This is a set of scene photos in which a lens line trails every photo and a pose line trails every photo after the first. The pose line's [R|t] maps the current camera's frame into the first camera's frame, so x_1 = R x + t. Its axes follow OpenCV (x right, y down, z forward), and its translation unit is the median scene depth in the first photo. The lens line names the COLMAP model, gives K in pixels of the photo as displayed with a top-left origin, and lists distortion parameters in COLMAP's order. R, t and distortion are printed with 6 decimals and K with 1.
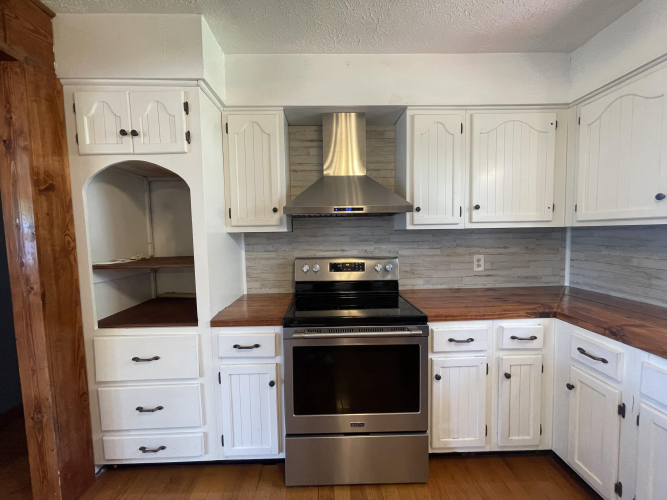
lens RADIAL K [[269.2, 0, 331.1], [0, 269.2, 248.6], [0, 0, 1]] dist [-0.001782, -0.000512]
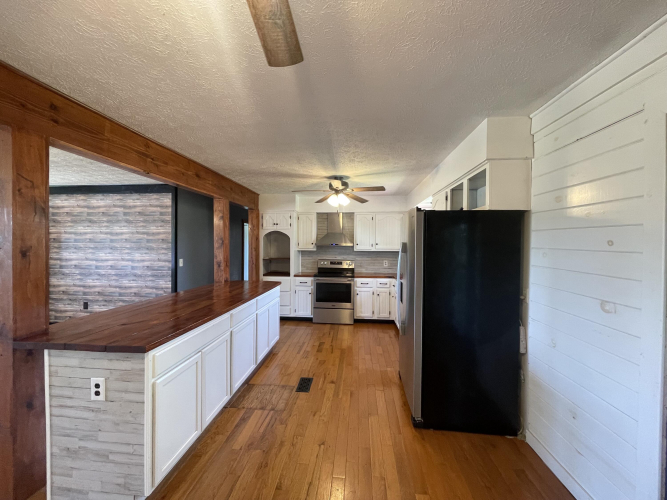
lens RADIAL K [[269.2, 0, 331.1], [0, 269.2, 248.6], [0, 0, 1]] dist [-0.001782, -0.000512]
pose [[0.993494, 0.025936, -0.110894, 0.428248], [-0.031205, 0.998452, -0.046048, 0.064075], [0.109528, 0.049209, 0.992765, -2.492338]]
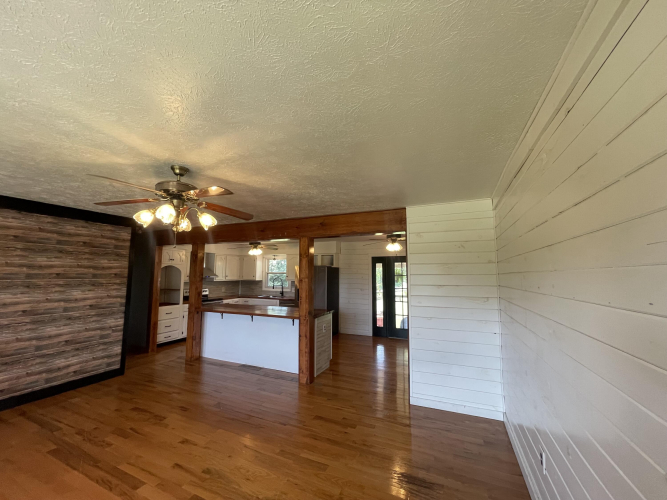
lens RADIAL K [[269.2, 0, 331.1], [0, 269.2, 248.6], [0, 0, 1]] dist [-0.001782, -0.000512]
pose [[0.420615, 0.107695, 0.900825, -3.382600], [0.041169, 0.989641, -0.137536, 0.098884], [-0.906305, 0.094936, 0.411824, -2.967518]]
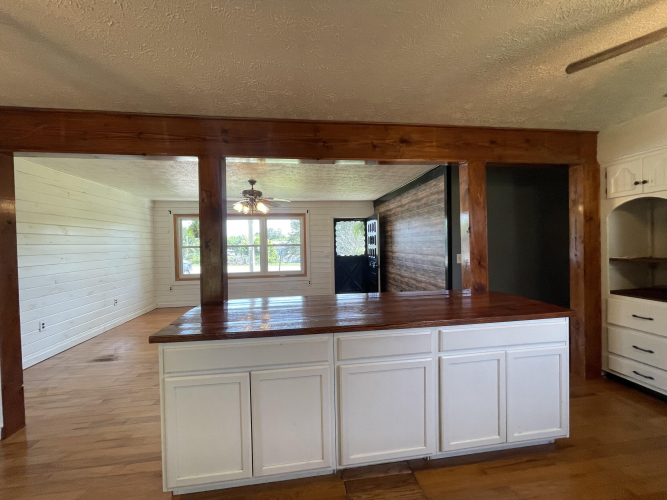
lens RADIAL K [[269.2, 0, 331.1], [0, 269.2, 248.6], [0, 0, 1]] dist [-0.001782, -0.000512]
pose [[0.116494, 0.032927, -0.992645, 0.679053], [-0.043130, 0.998675, 0.028066, 0.027105], [0.992254, 0.039544, 0.117760, -1.062923]]
